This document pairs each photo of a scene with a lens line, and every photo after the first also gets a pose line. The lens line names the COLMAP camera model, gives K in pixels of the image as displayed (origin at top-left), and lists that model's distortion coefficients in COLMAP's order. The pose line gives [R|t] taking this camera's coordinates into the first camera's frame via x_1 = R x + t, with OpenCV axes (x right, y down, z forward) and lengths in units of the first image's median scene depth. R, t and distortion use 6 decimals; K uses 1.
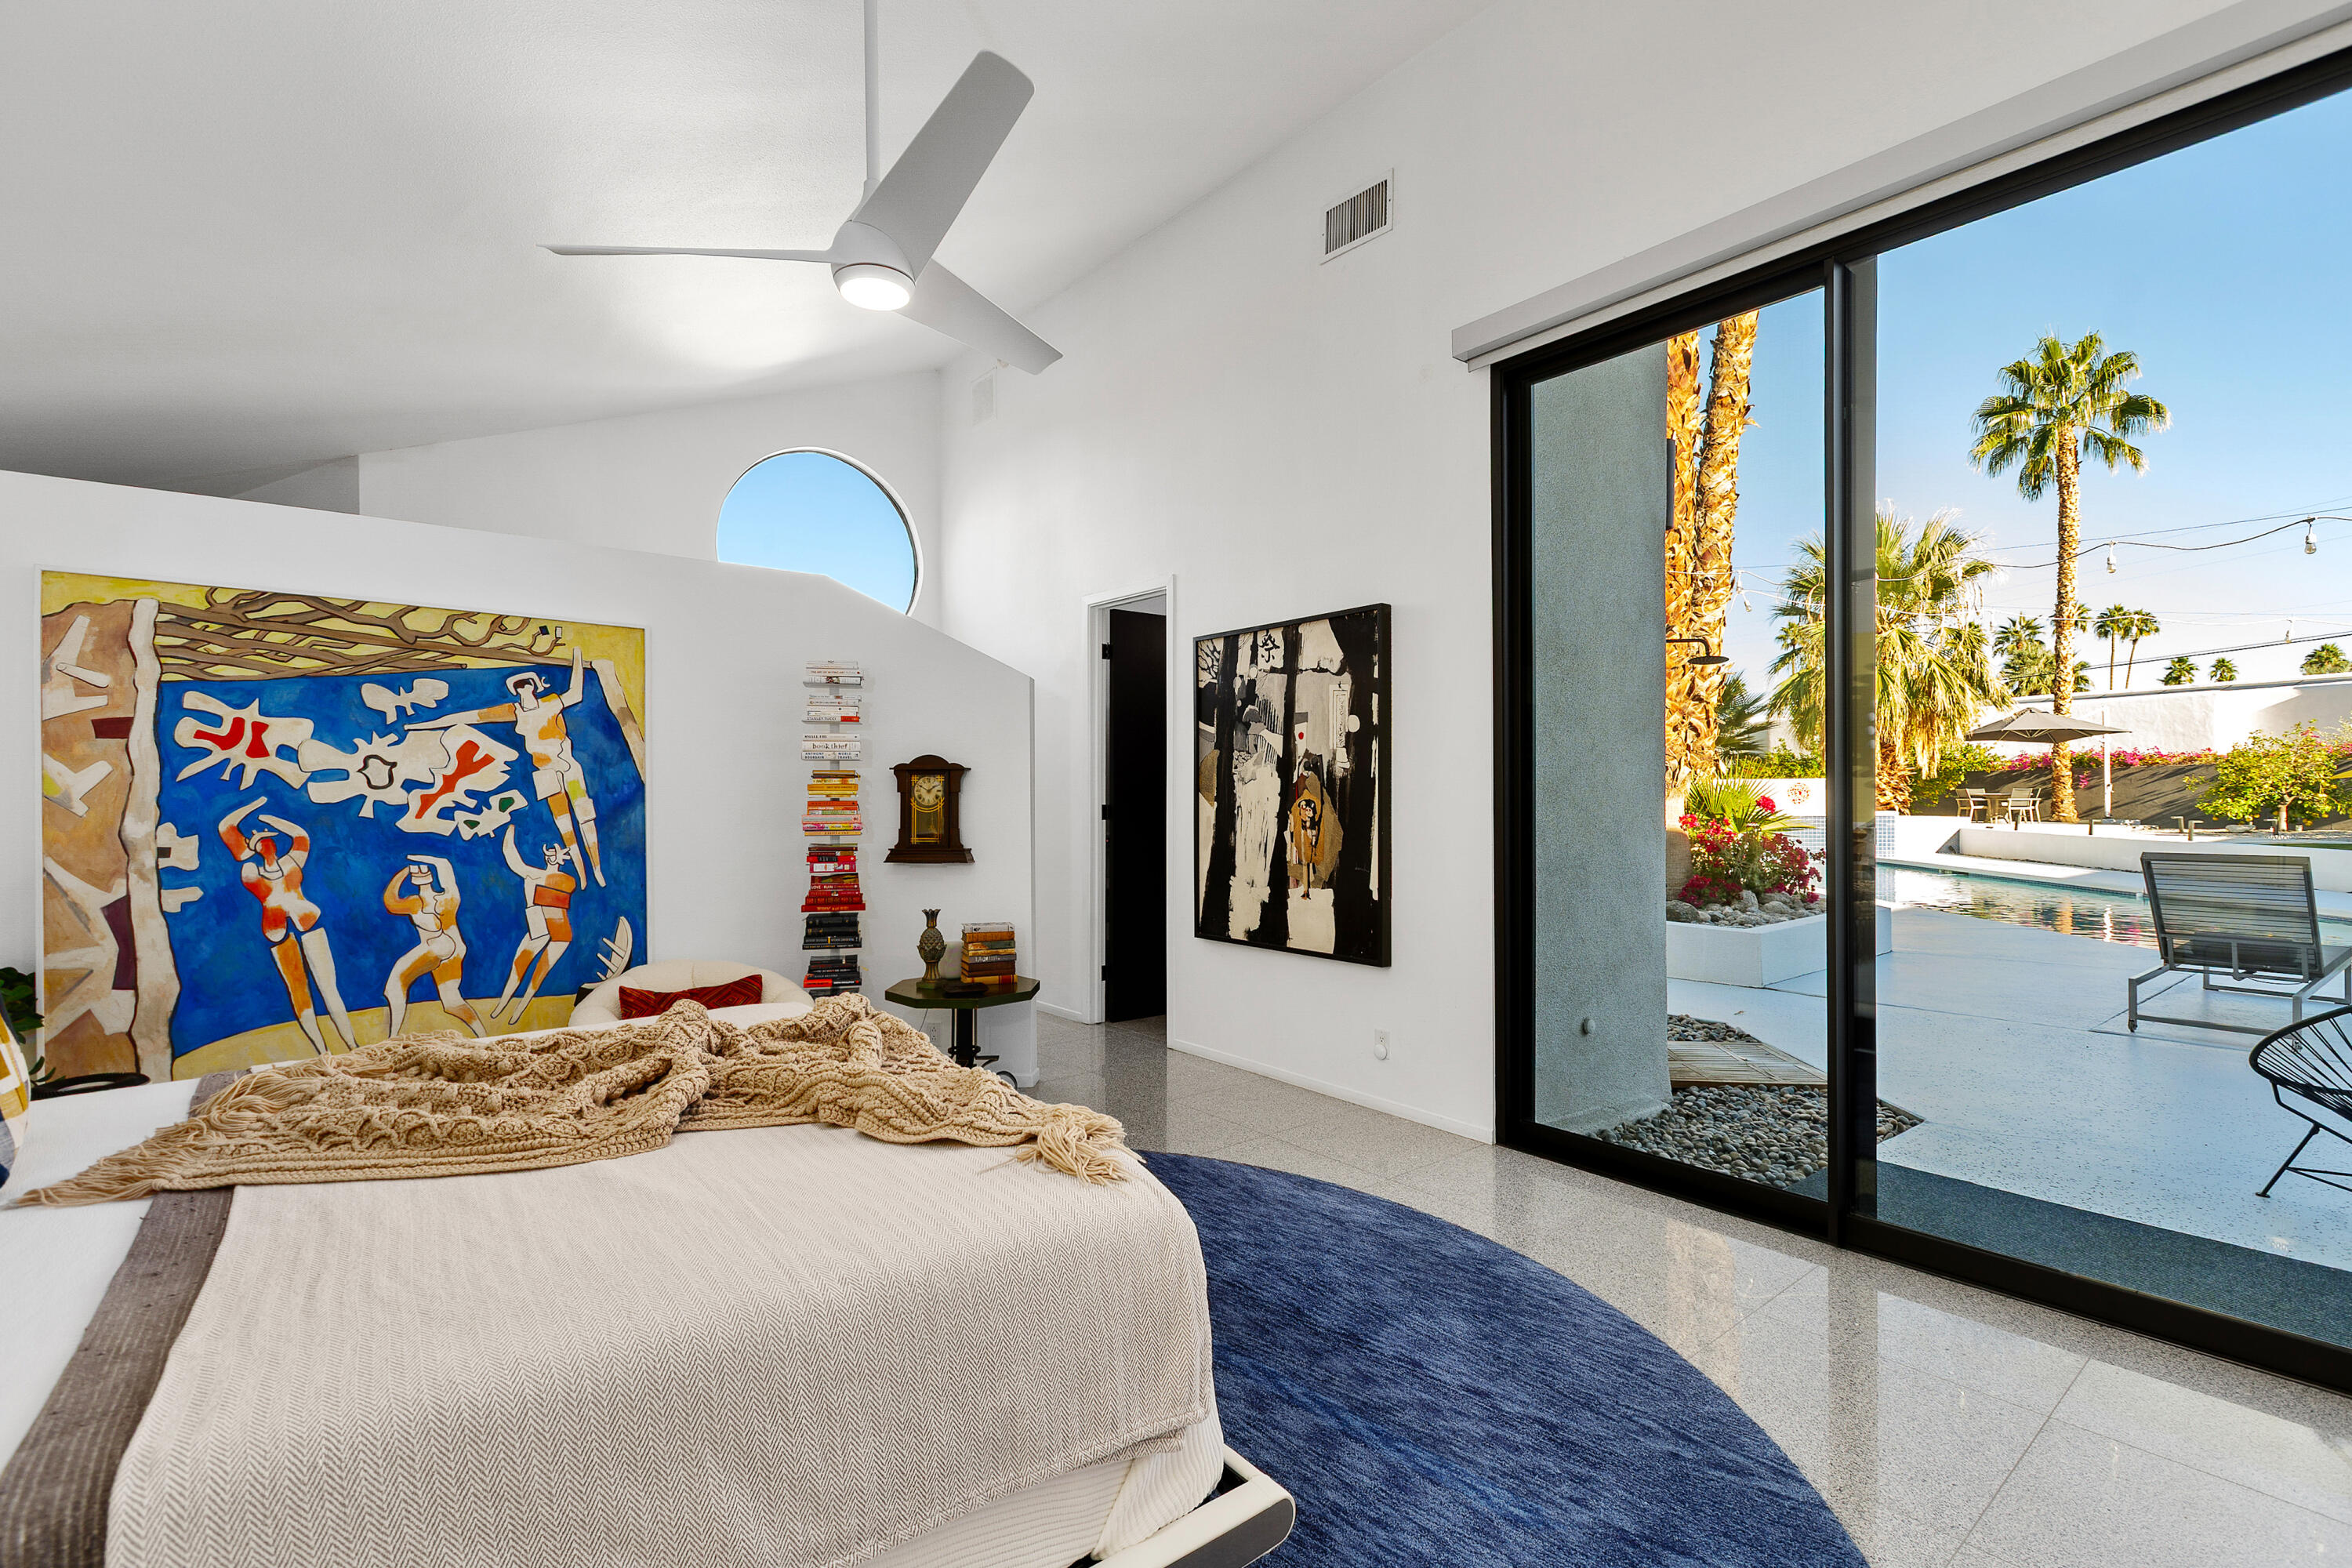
lens RADIAL K [[1071.4, 0, 1183.2], [0, 1071.4, 788.5], [0, 0, 1]] dist [0.003538, -0.001877]
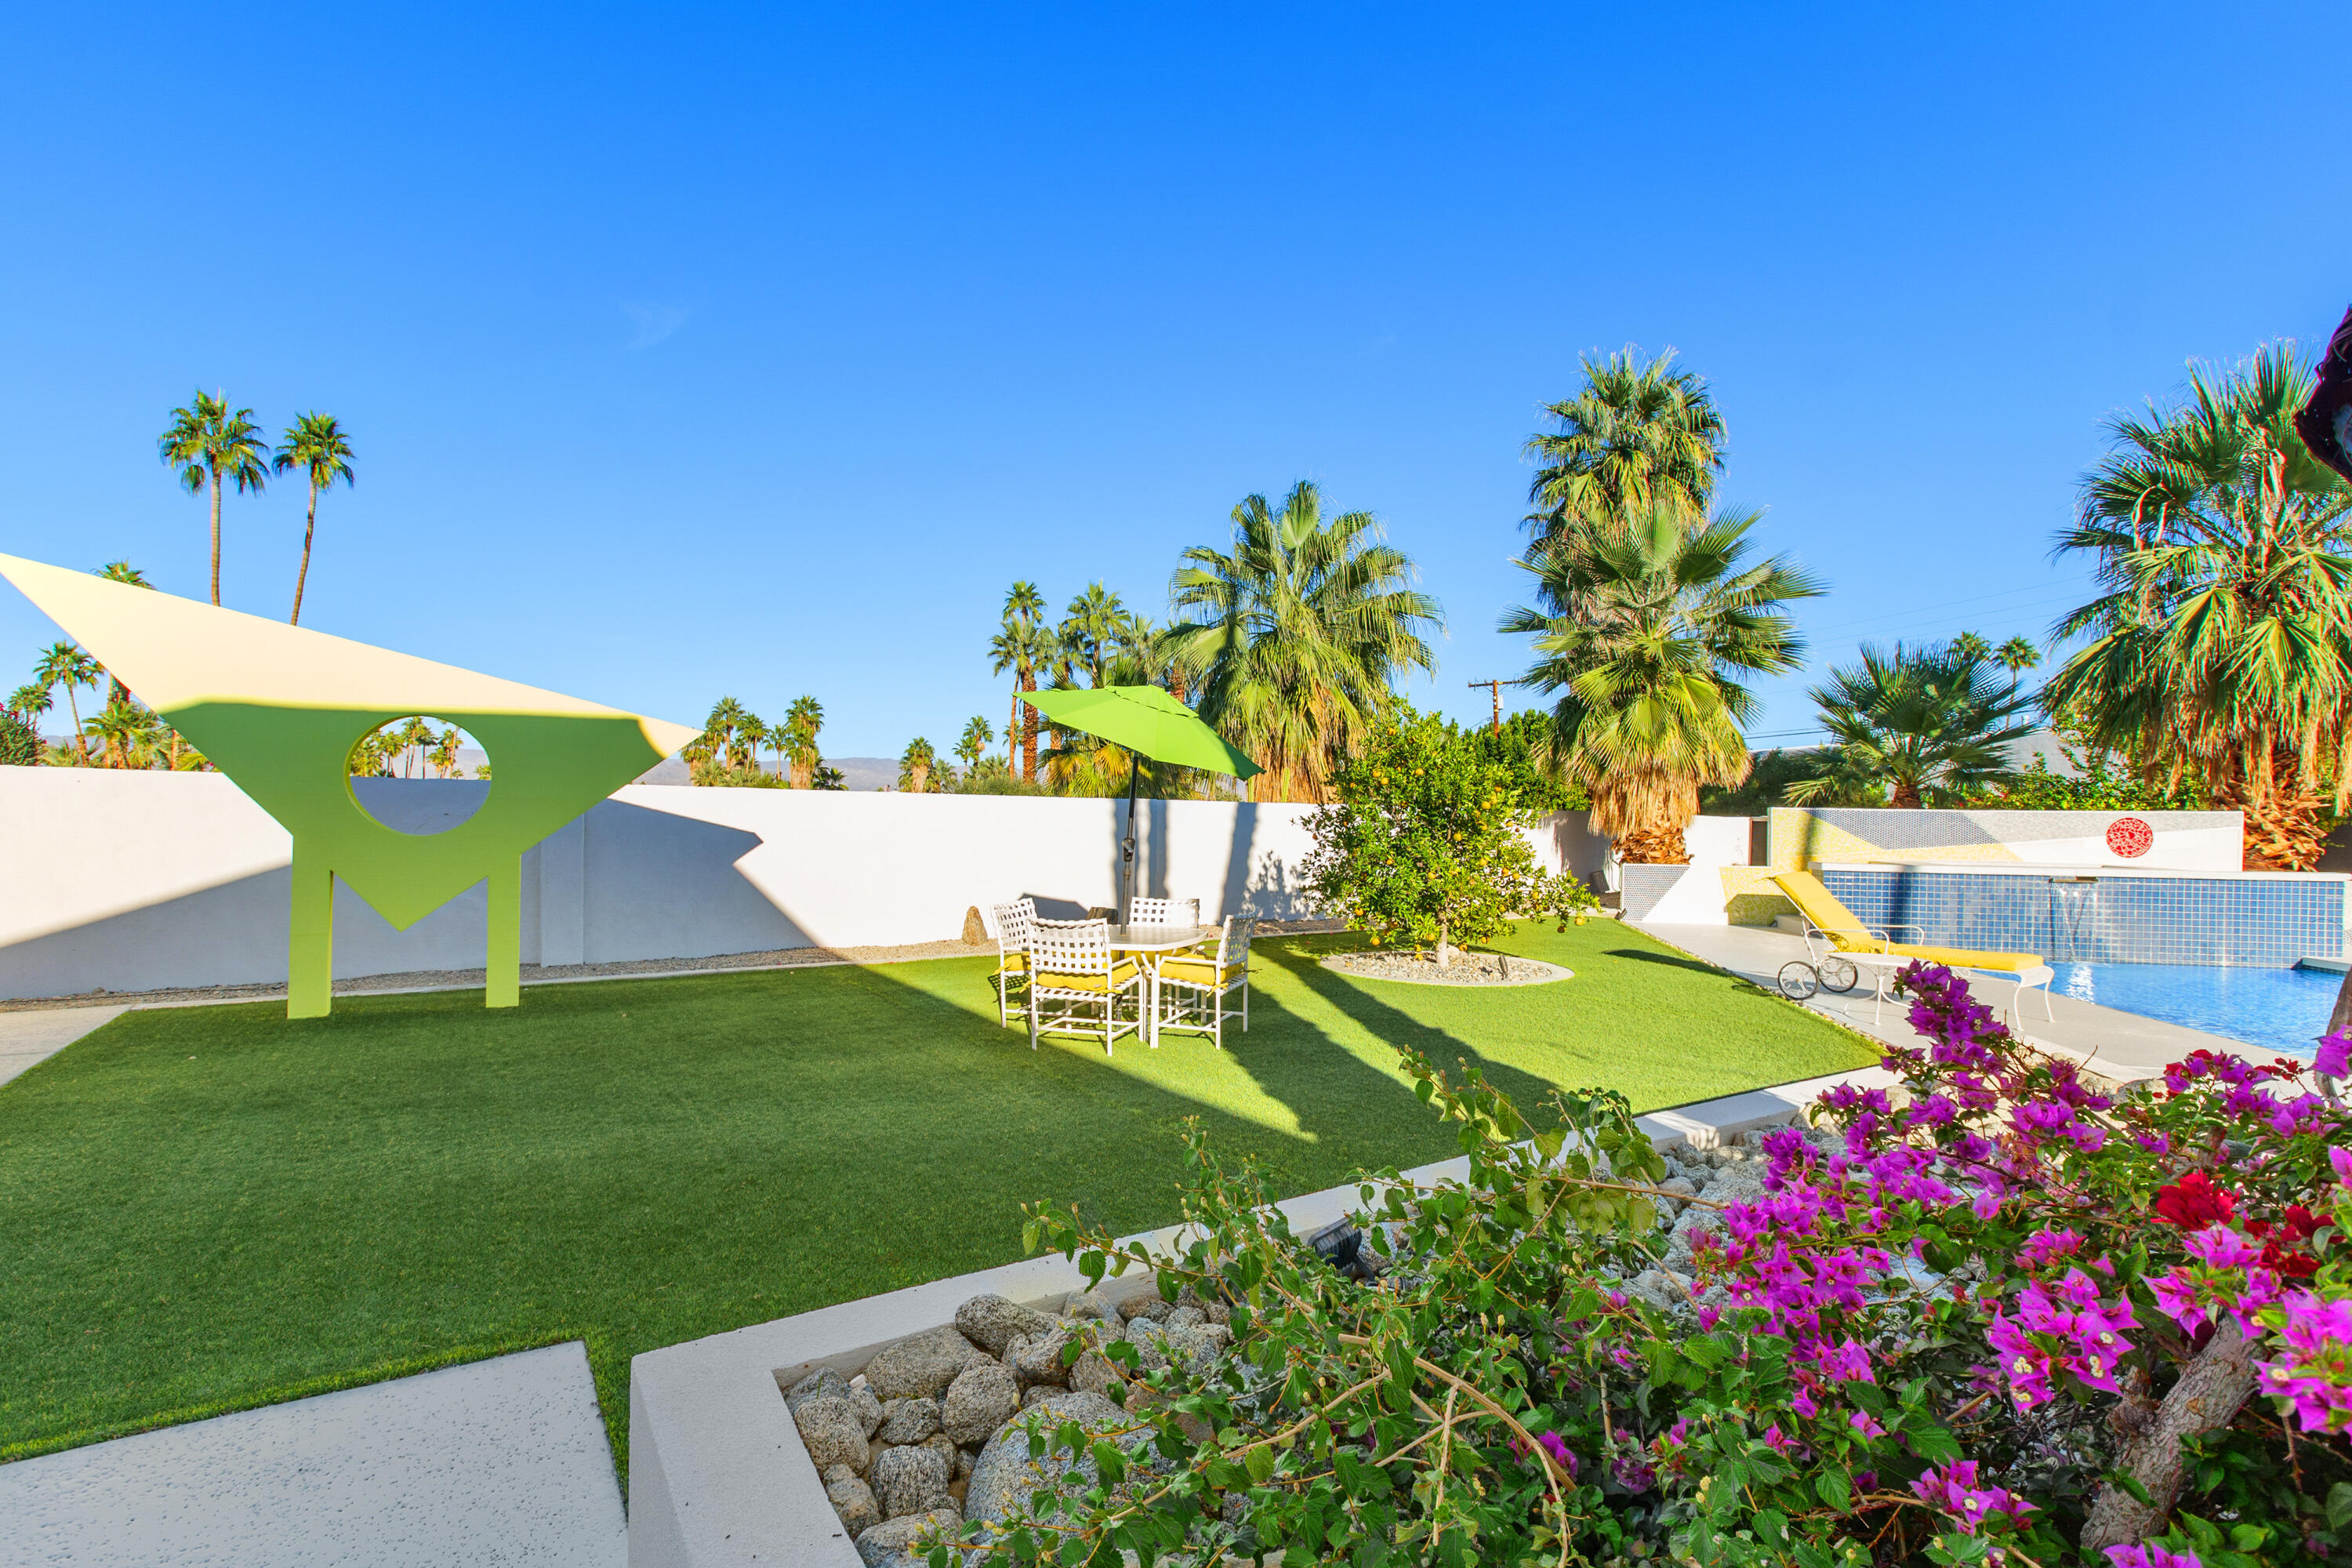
lens RADIAL K [[1071.4, 0, 1168.6], [0, 1071.4, 820.6], [0, 0, 1]] dist [0.003538, -0.001877]
pose [[0.995719, 0.019332, -0.090388, 0.491497], [-0.018812, 0.999801, 0.006599, 0.008856], [0.090497, -0.004870, 0.995885, 1.695339]]
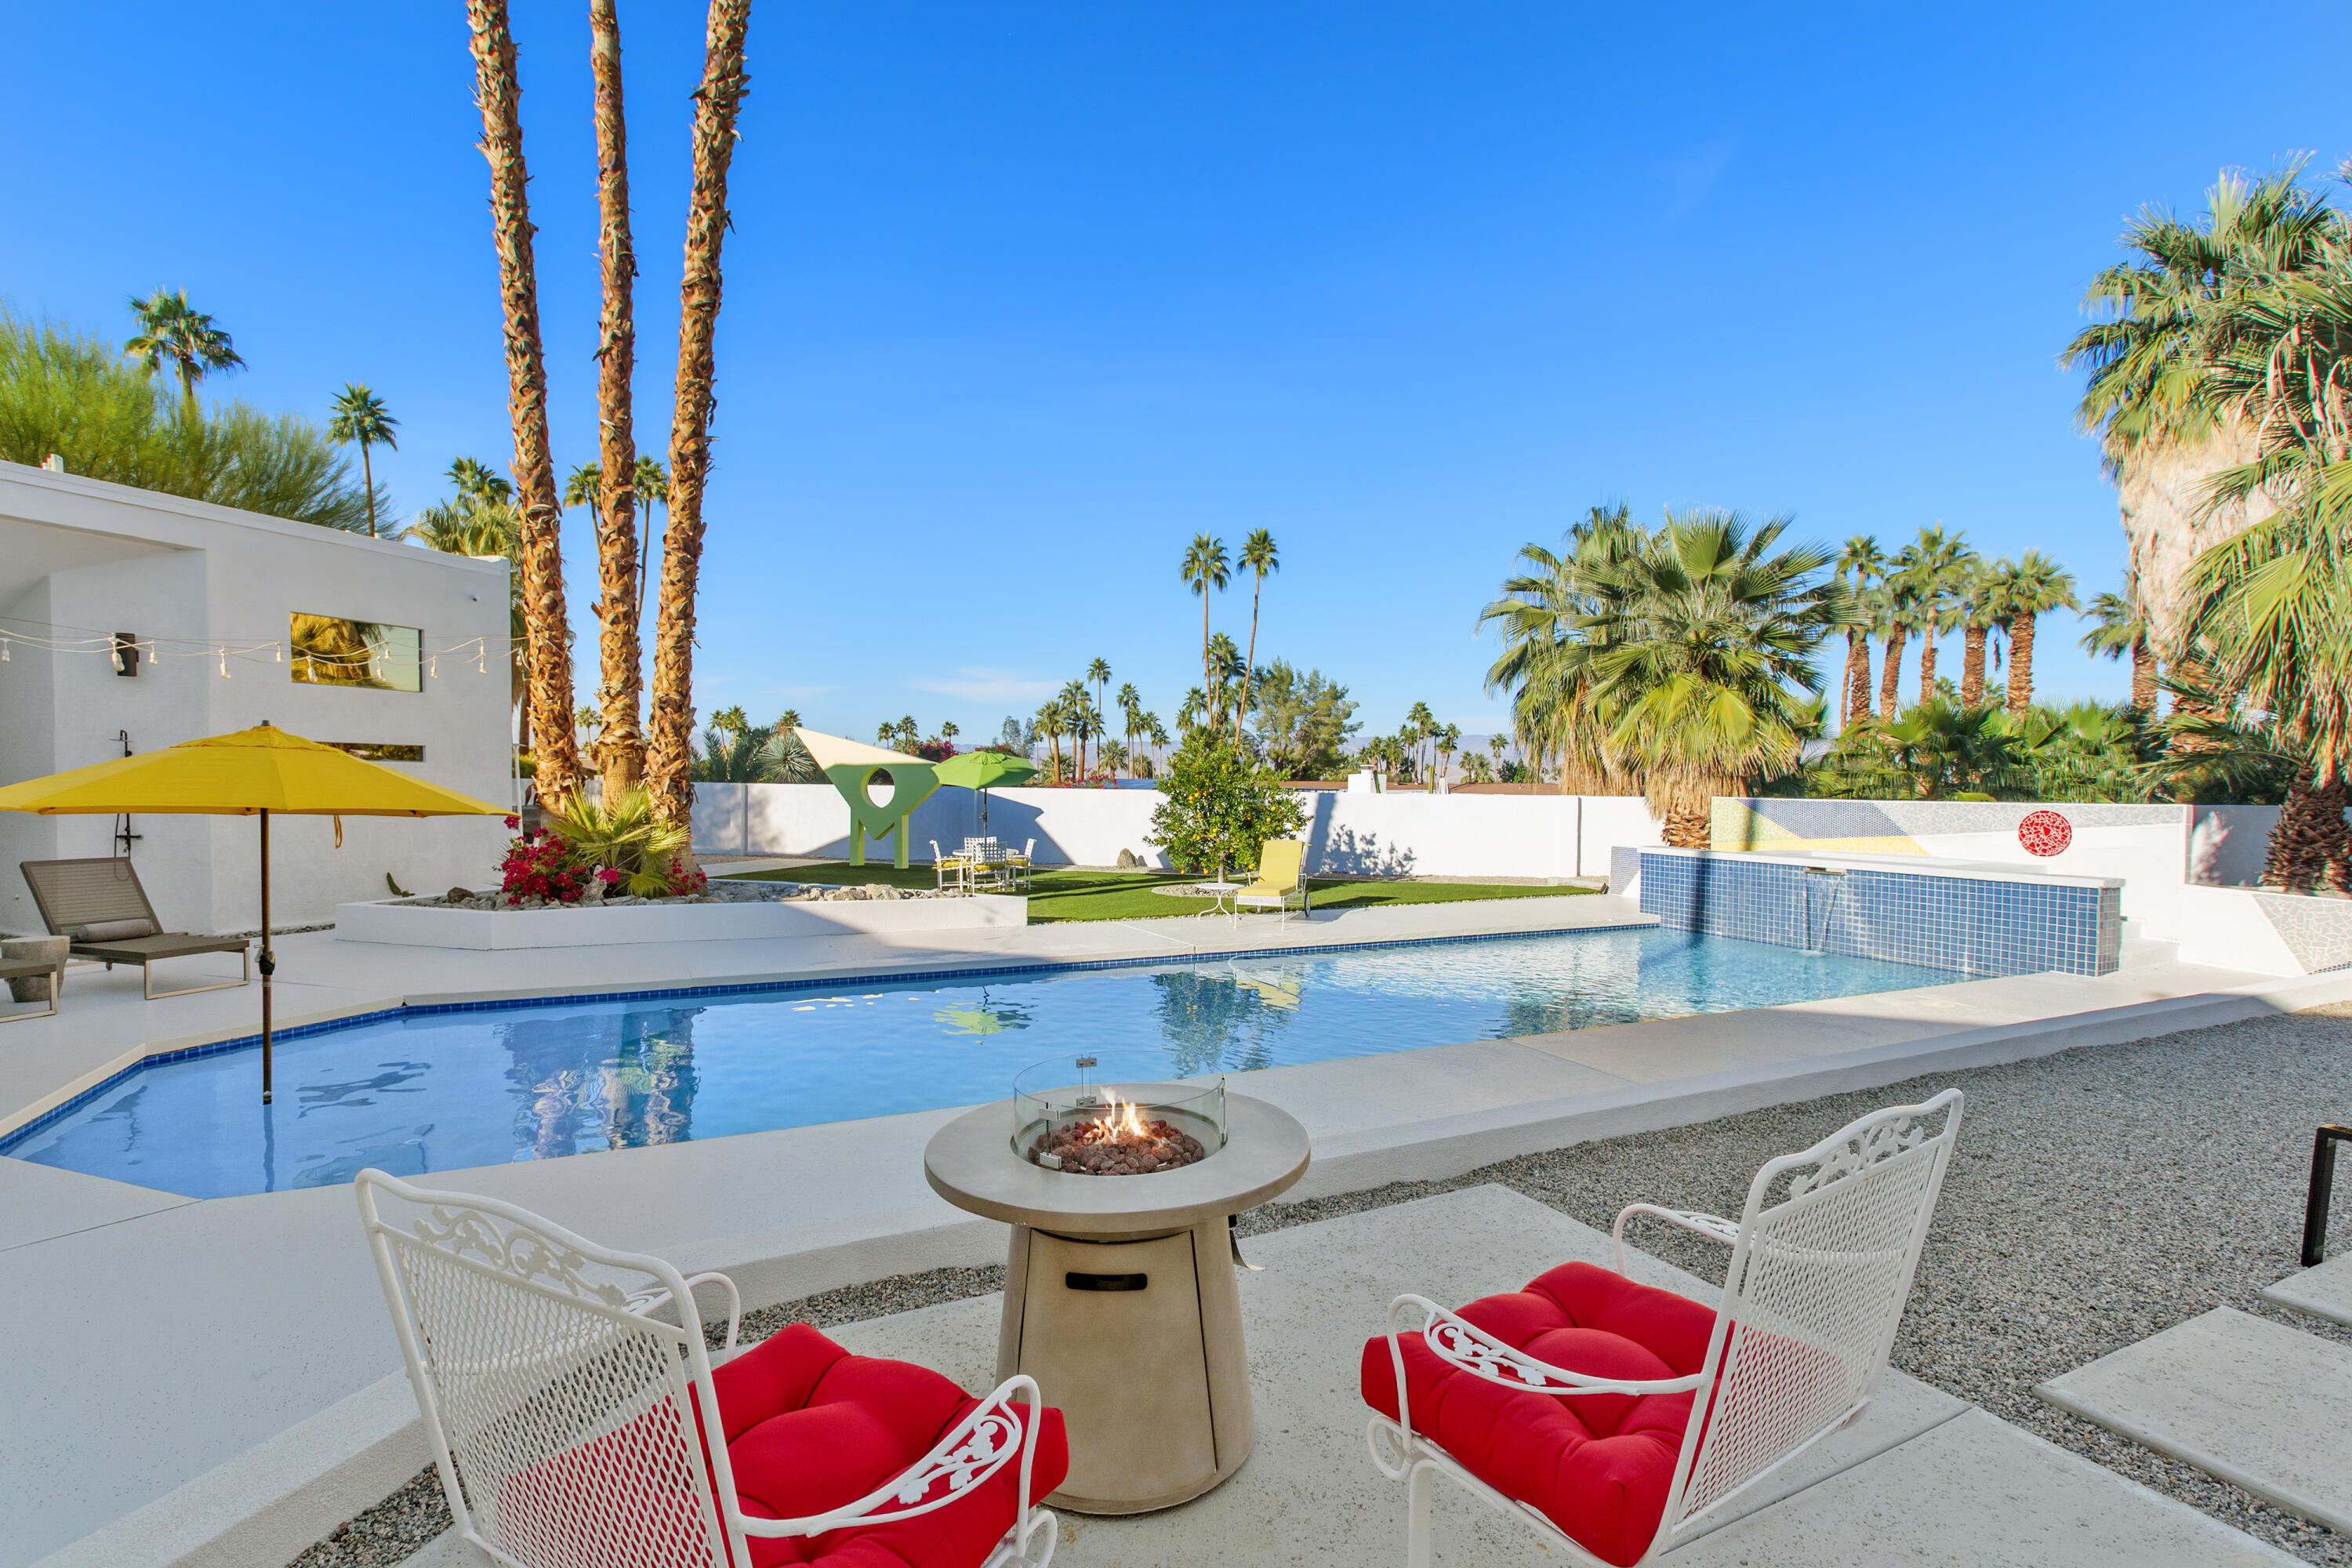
lens RADIAL K [[1071.4, 0, 1164.8], [0, 1071.4, 818.5], [0, 0, 1]] dist [0.003538, -0.001877]
pose [[0.533483, 0.040165, -0.844856, 3.511561], [-0.010247, 0.999105, 0.041028, -0.082489], [0.845749, -0.013231, 0.533418, 1.719381]]
